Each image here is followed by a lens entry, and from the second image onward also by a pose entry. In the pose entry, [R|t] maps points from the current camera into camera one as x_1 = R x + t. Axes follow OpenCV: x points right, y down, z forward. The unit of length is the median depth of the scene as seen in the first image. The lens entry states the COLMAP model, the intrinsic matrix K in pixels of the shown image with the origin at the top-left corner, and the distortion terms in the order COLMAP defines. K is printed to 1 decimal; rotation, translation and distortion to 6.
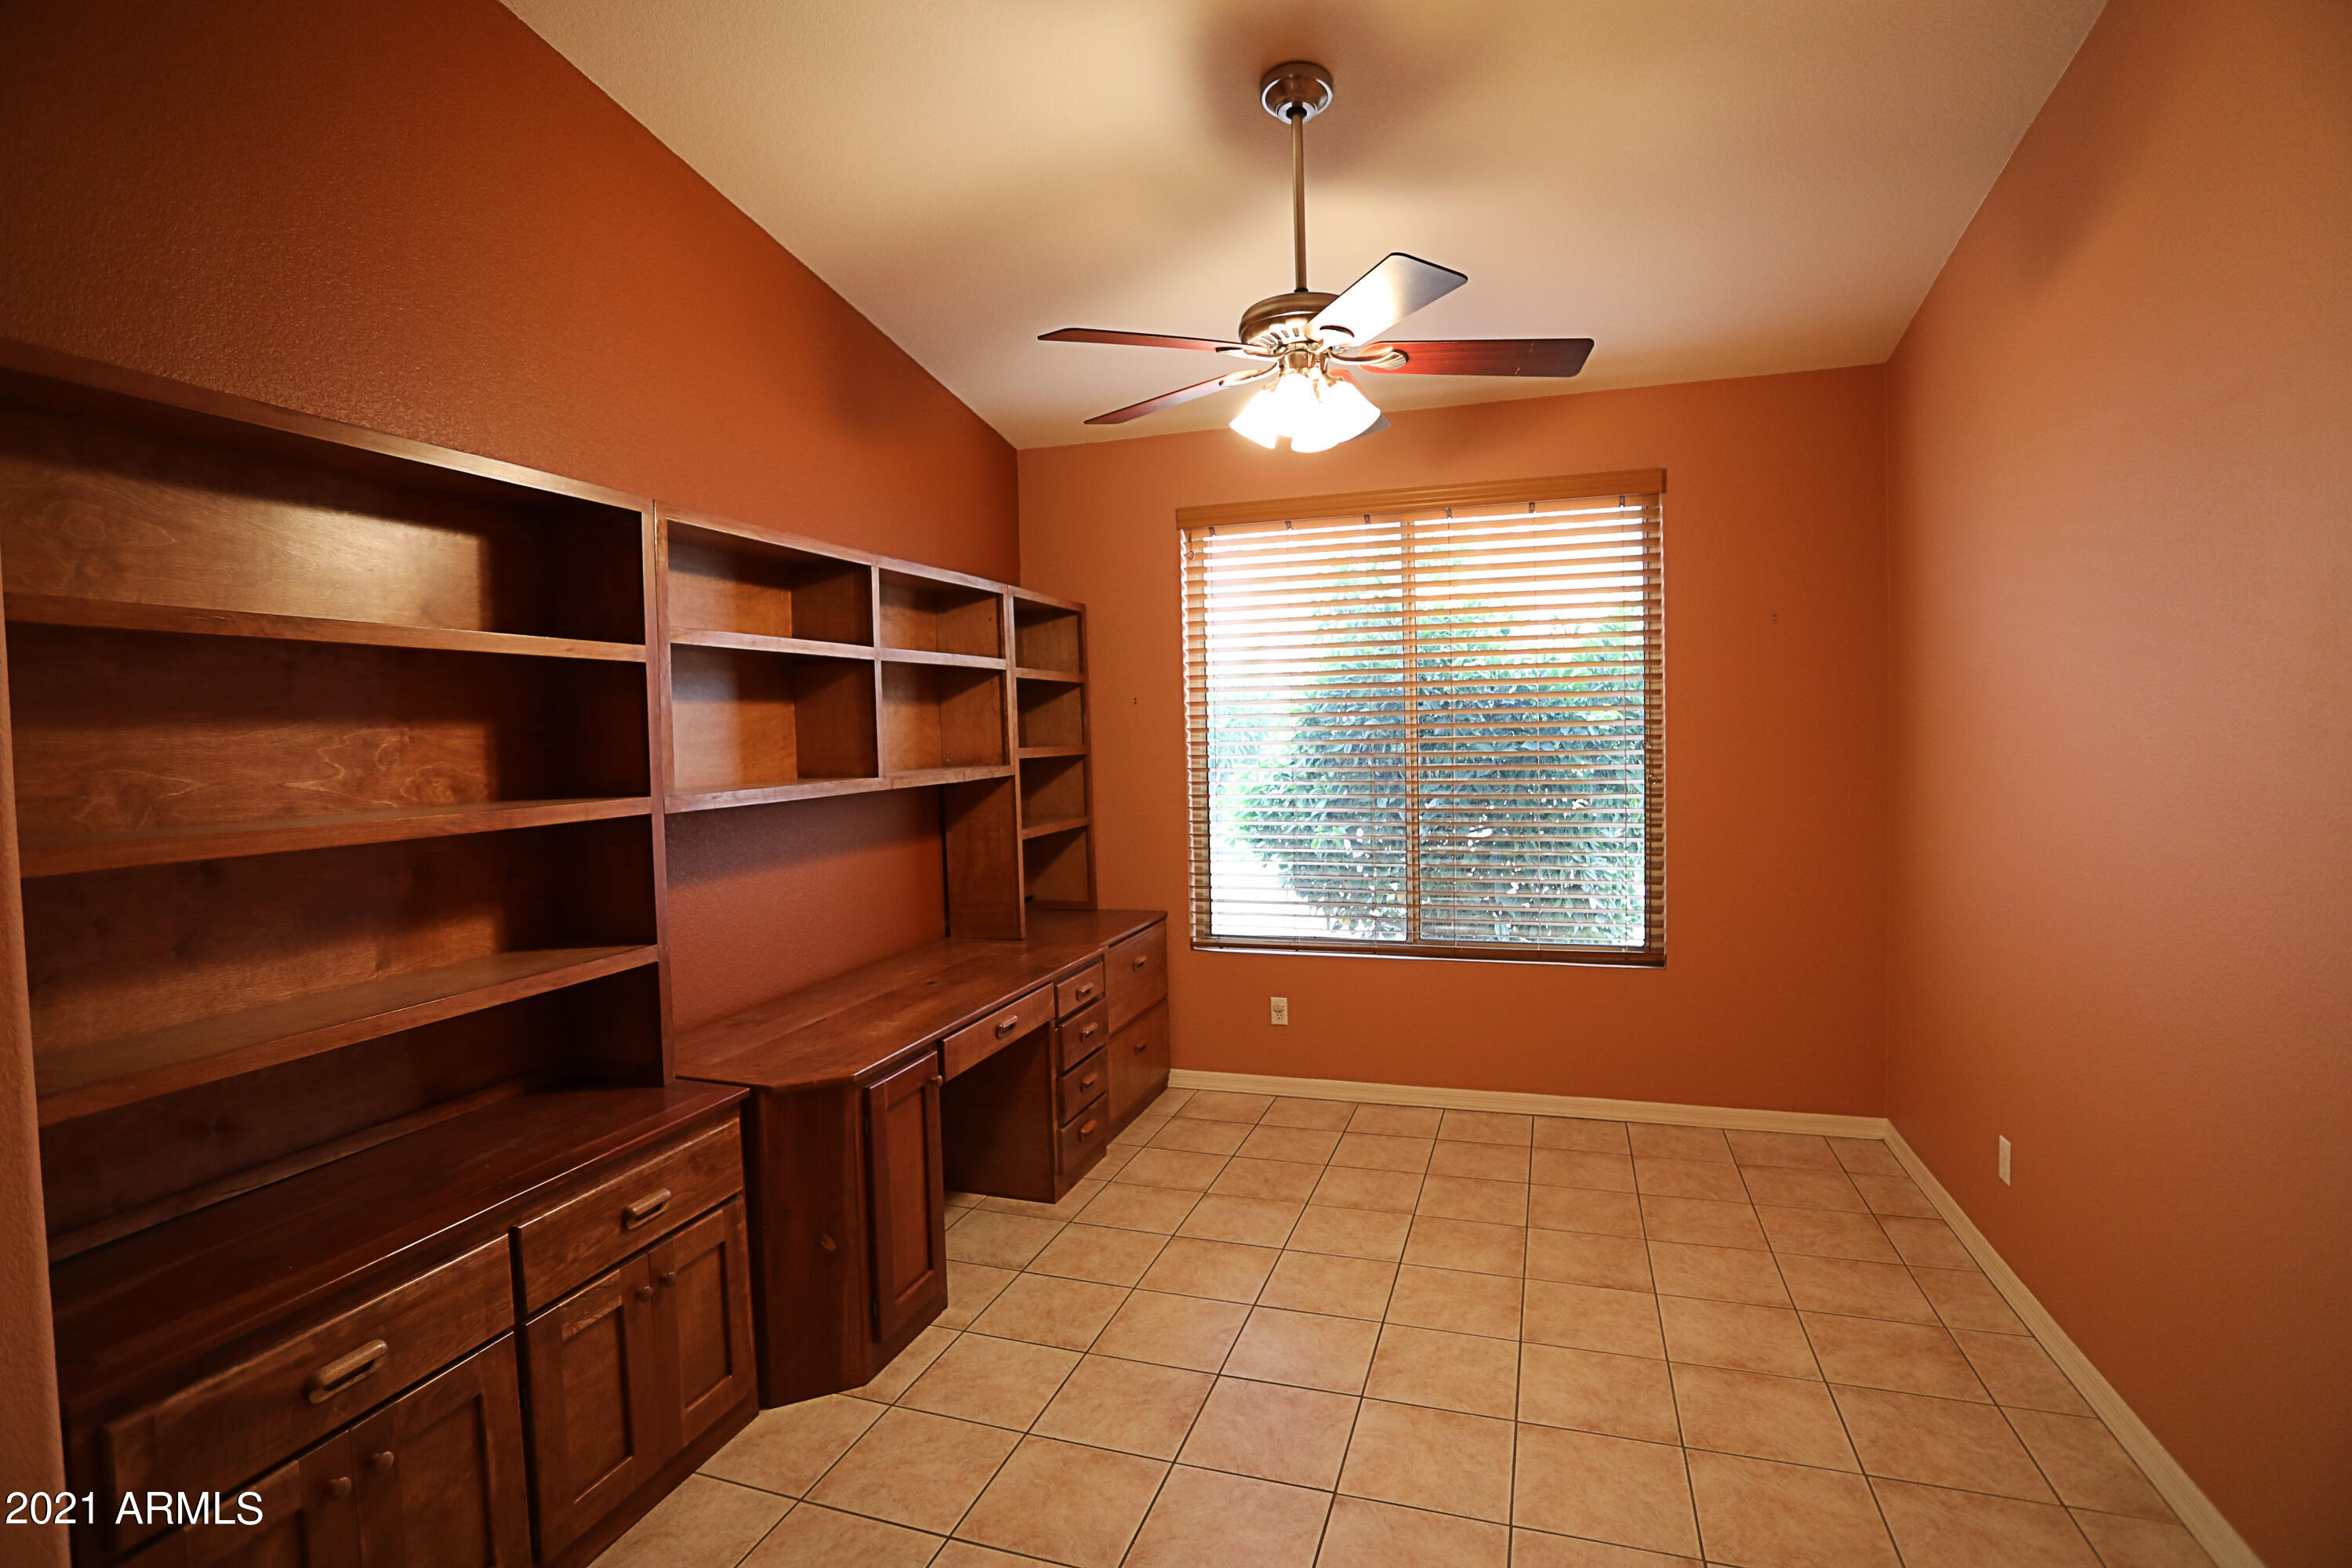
lens RADIAL K [[1137.2, 0, 1167.6], [0, 1137.2, 779.3], [0, 0, 1]] dist [-0.071792, 0.029876]
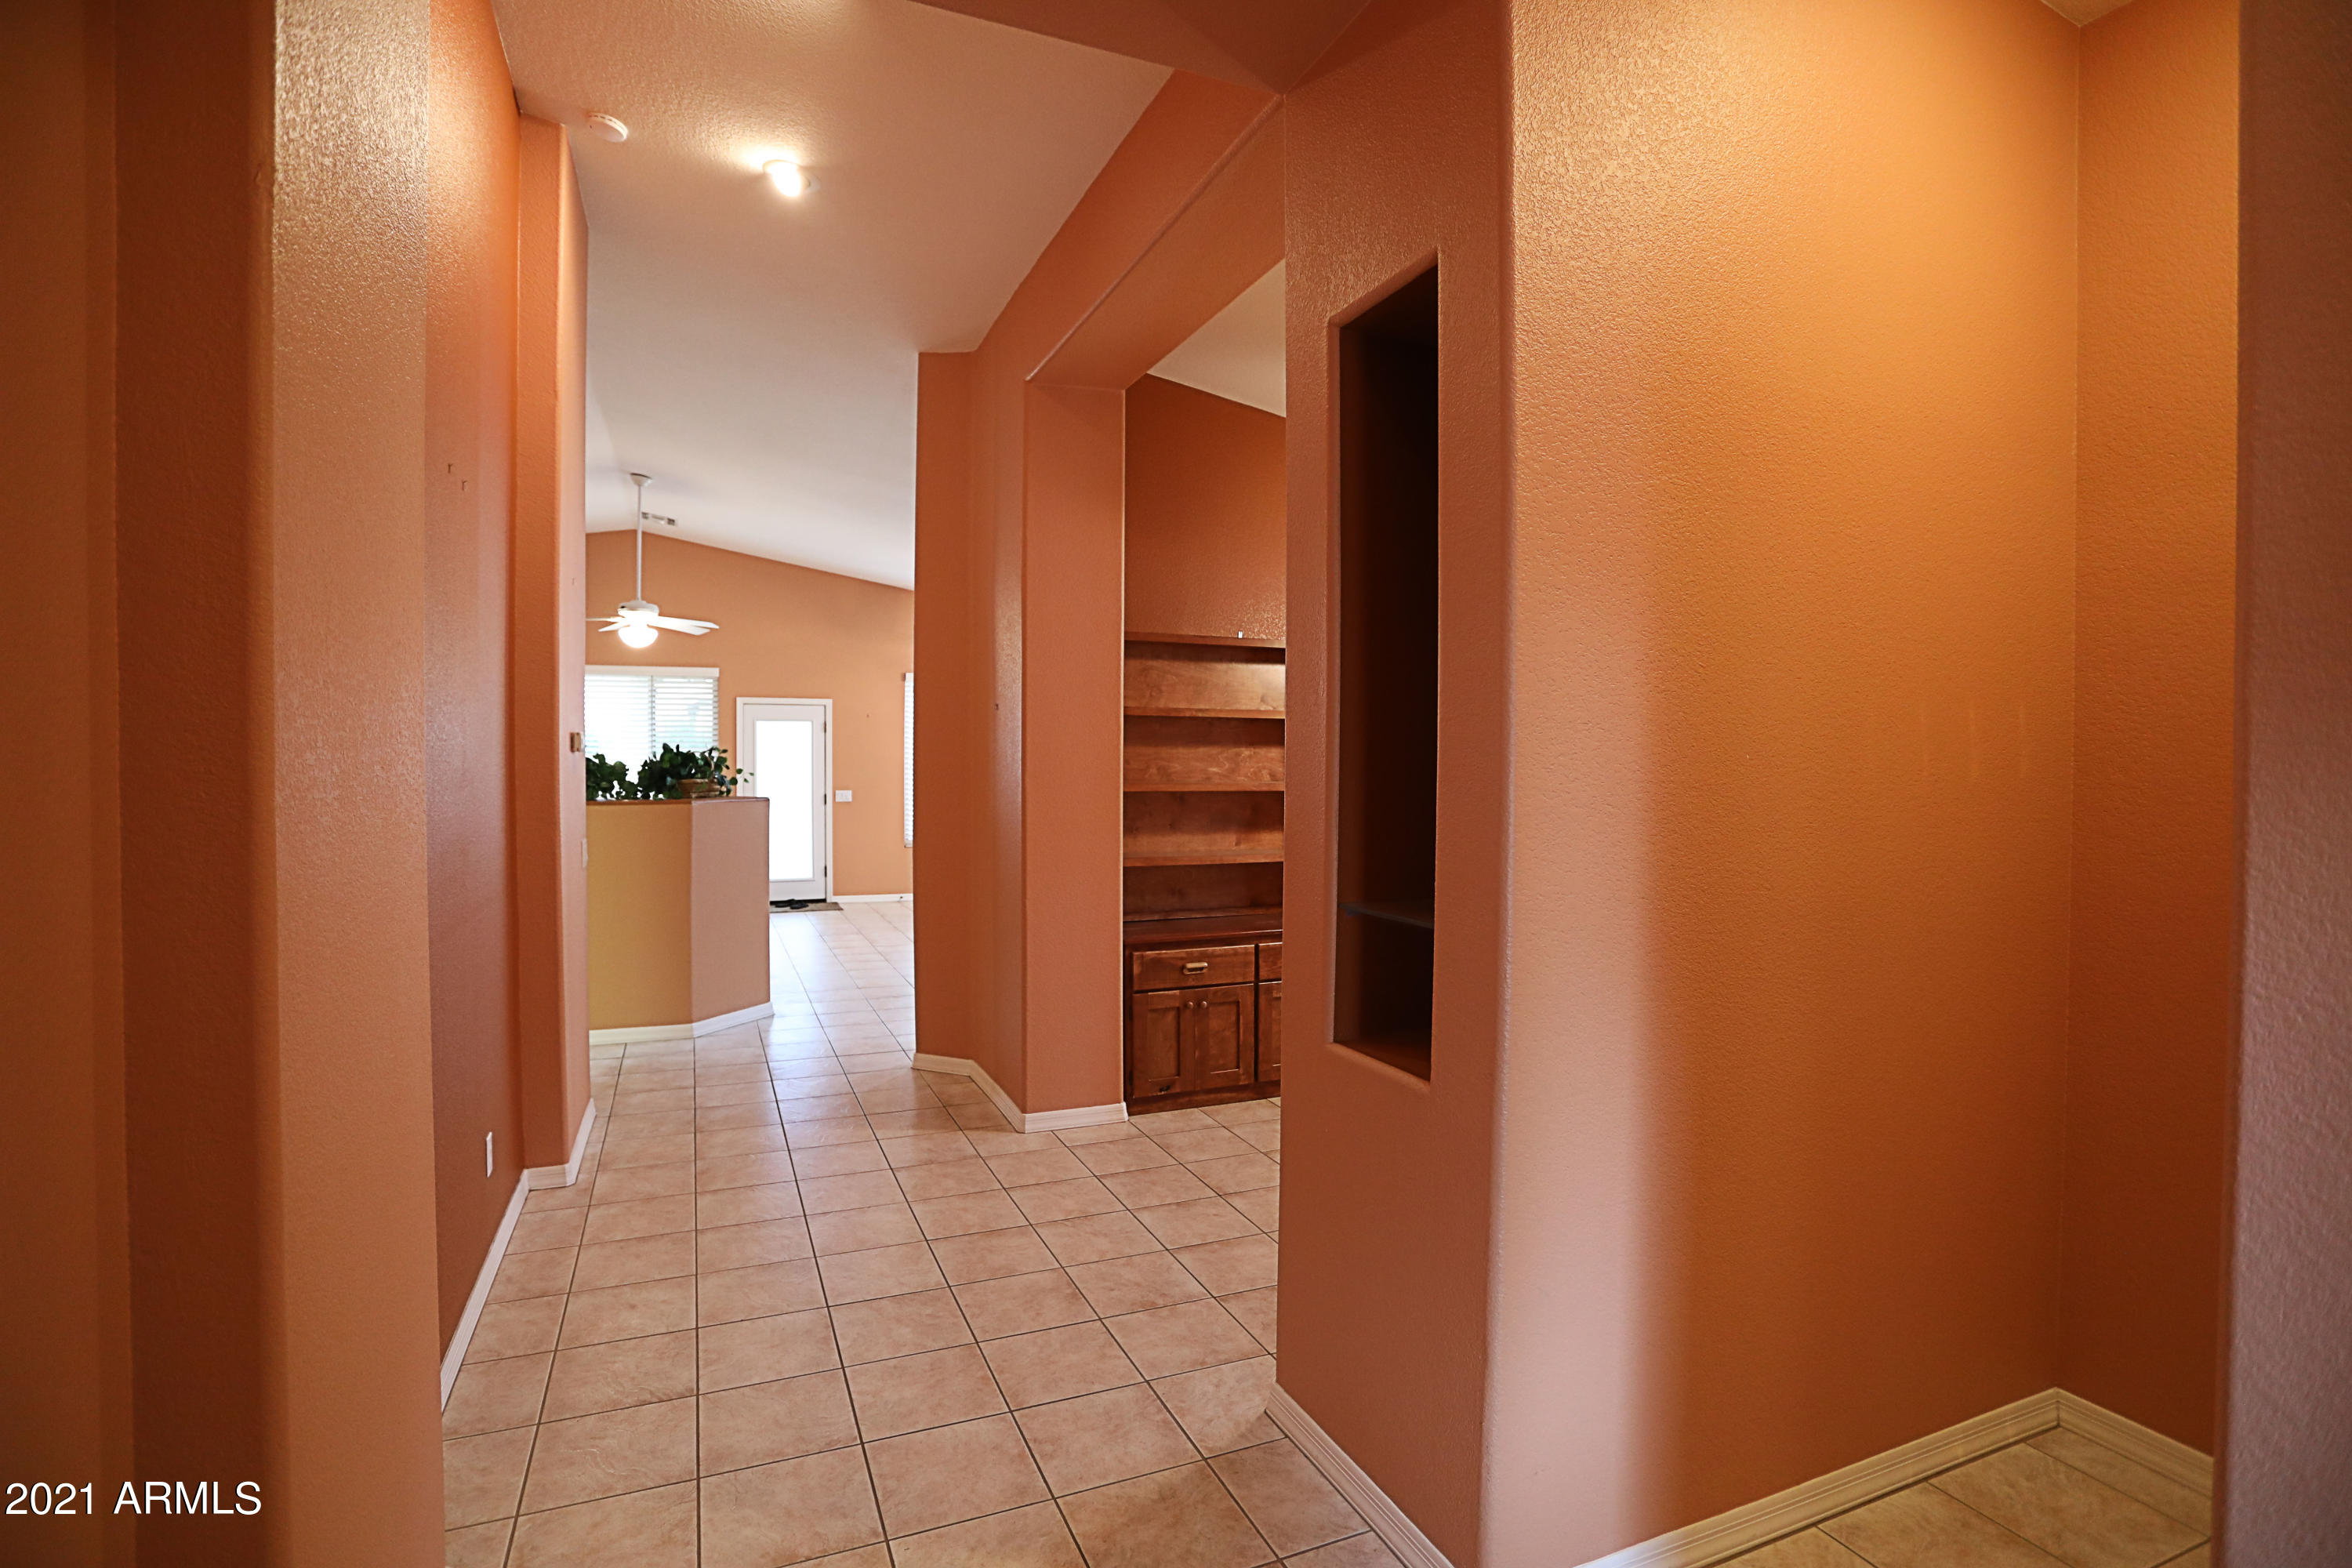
lens RADIAL K [[1137.2, 0, 1167.6], [0, 1137.2, 779.3], [0, 0, 1]] dist [-0.071792, 0.029876]
pose [[0.661463, 0.035128, -0.749155, 1.164415], [-0.049339, 0.998777, 0.003268, 0.025271], [0.748353, 0.034801, 0.662387, -0.864782]]
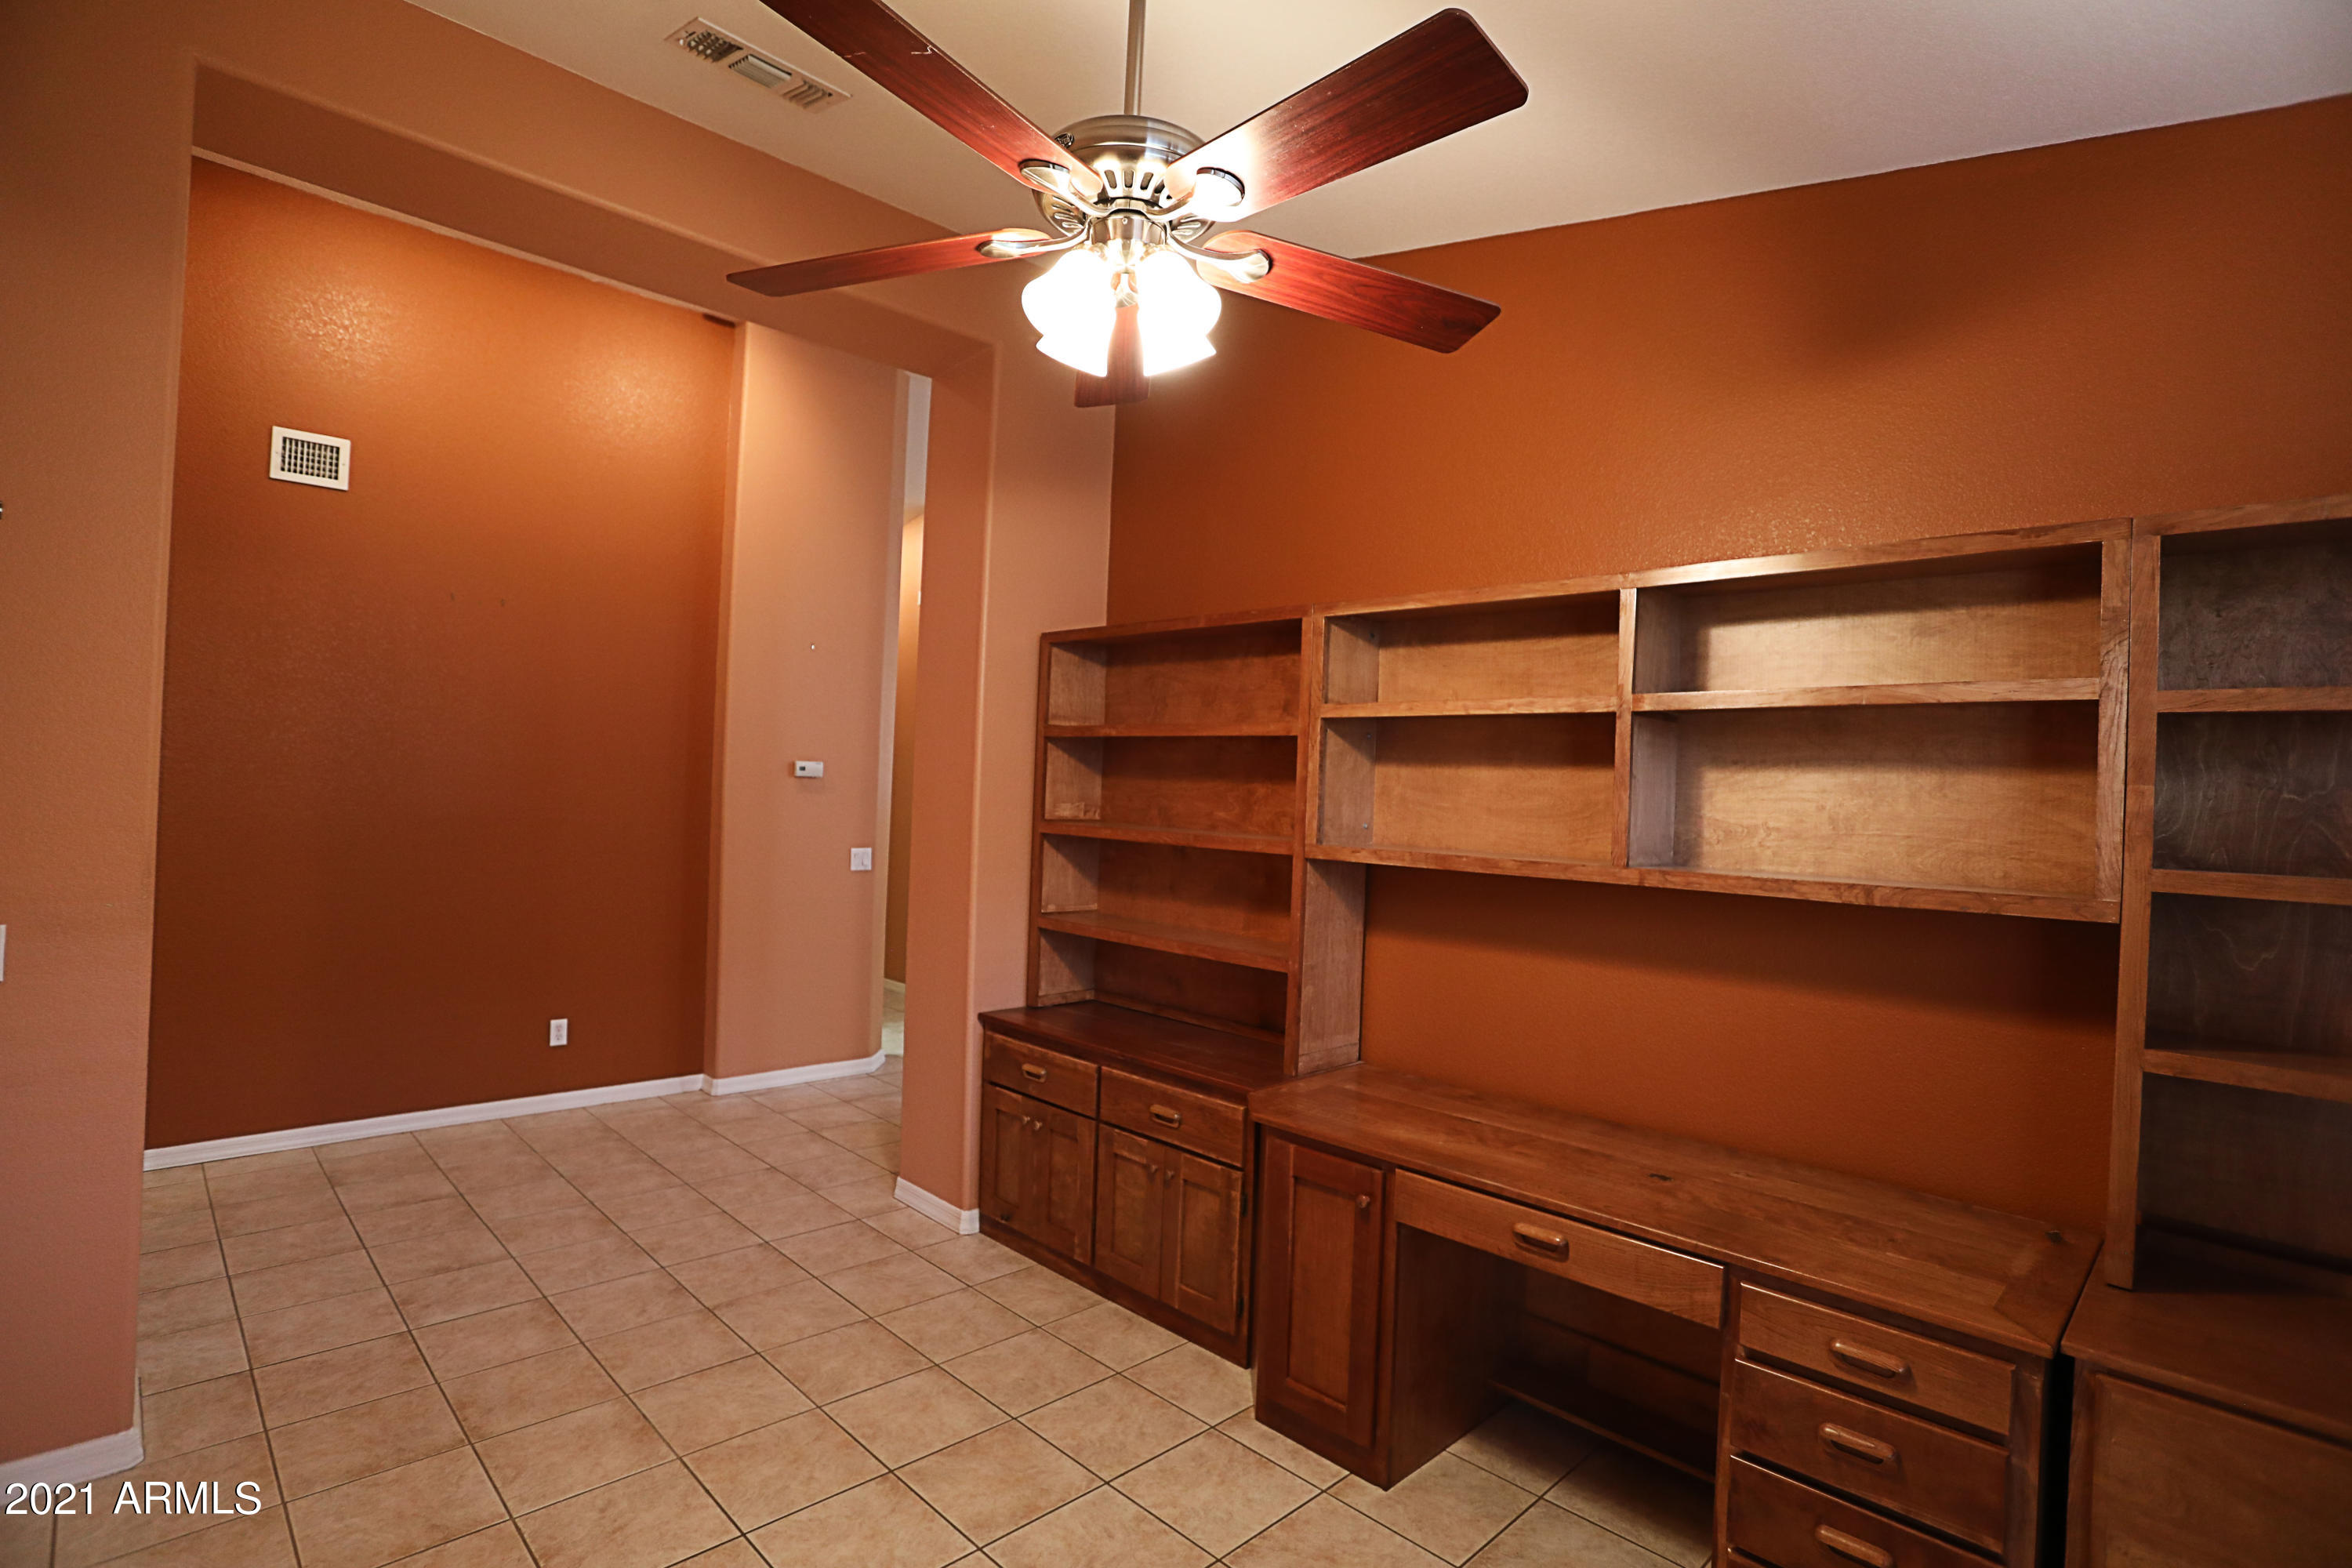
lens RADIAL K [[1137.2, 0, 1167.6], [0, 1137.2, 779.3], [0, 0, 1]] dist [-0.071792, 0.029876]
pose [[-0.456064, 0.001549, -0.889946, 0.907638], [-0.064405, 0.997319, 0.034741, -0.110348], [0.887614, 0.073161, -0.454741, 1.776289]]
